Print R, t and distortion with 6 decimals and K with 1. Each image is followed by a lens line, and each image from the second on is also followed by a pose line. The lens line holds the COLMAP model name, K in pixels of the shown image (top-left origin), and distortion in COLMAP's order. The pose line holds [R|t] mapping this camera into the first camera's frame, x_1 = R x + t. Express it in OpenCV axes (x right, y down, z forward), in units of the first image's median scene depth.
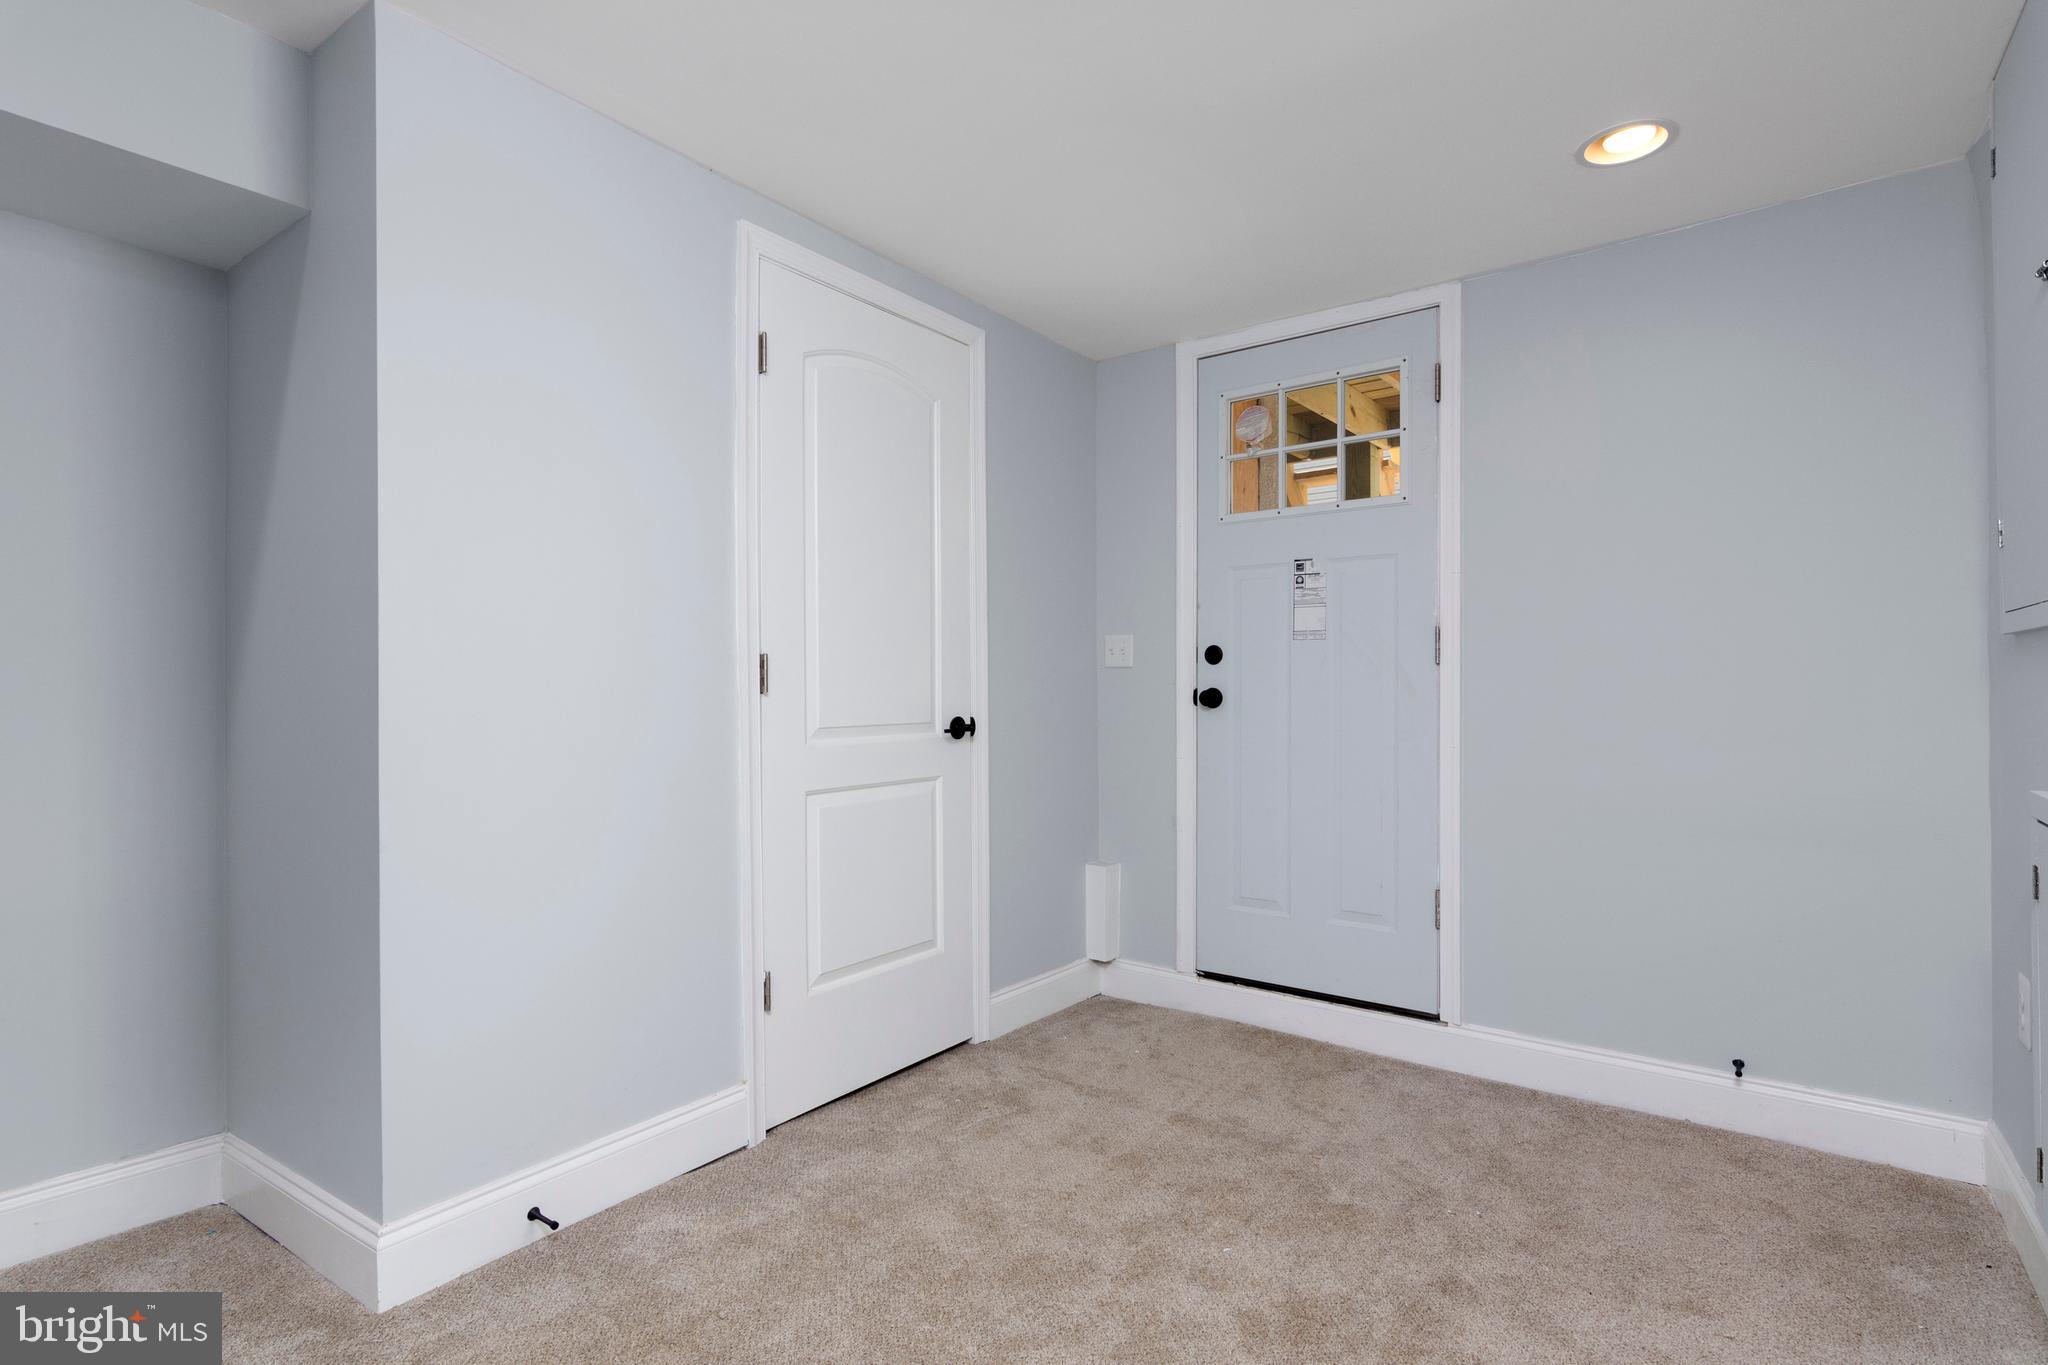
lens RADIAL K [[971.6, 0, 1019.9], [0, 971.6, 691.0], [0, 0, 1]] dist [0.002631, 0.000688]
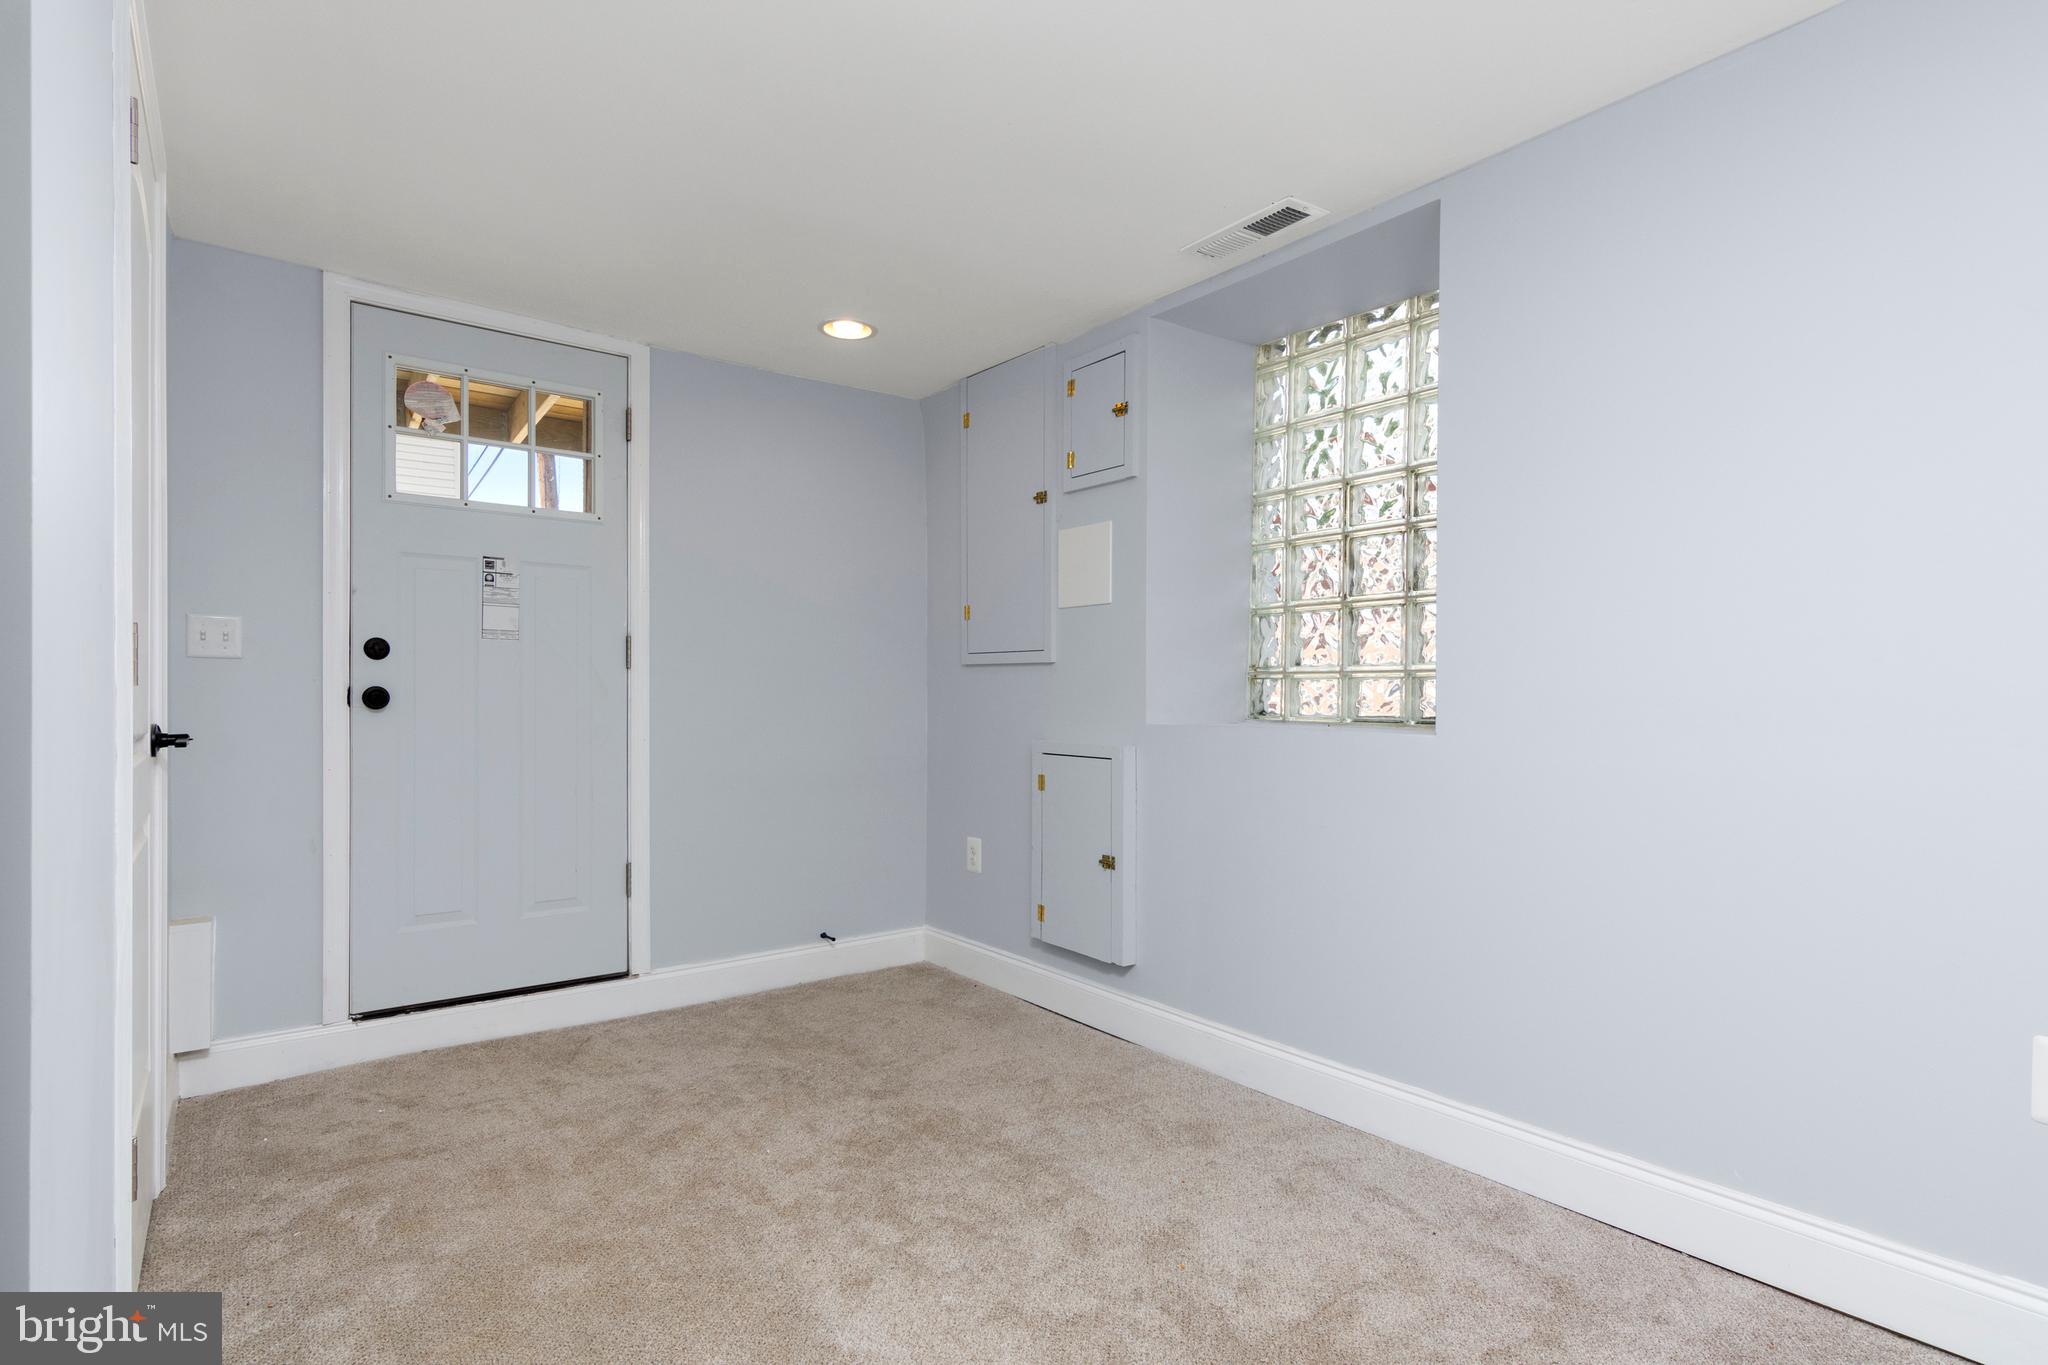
lens RADIAL K [[971.6, 0, 1018.5], [0, 971.6, 688.9], [0, 0, 1]] dist [0.002631, 0.000688]
pose [[0.297093, 0.007359, 0.954820, -0.512819], [-0.007272, 0.999959, -0.005445, -0.000070], [-0.954821, -0.005326, 0.297134, 0.202631]]
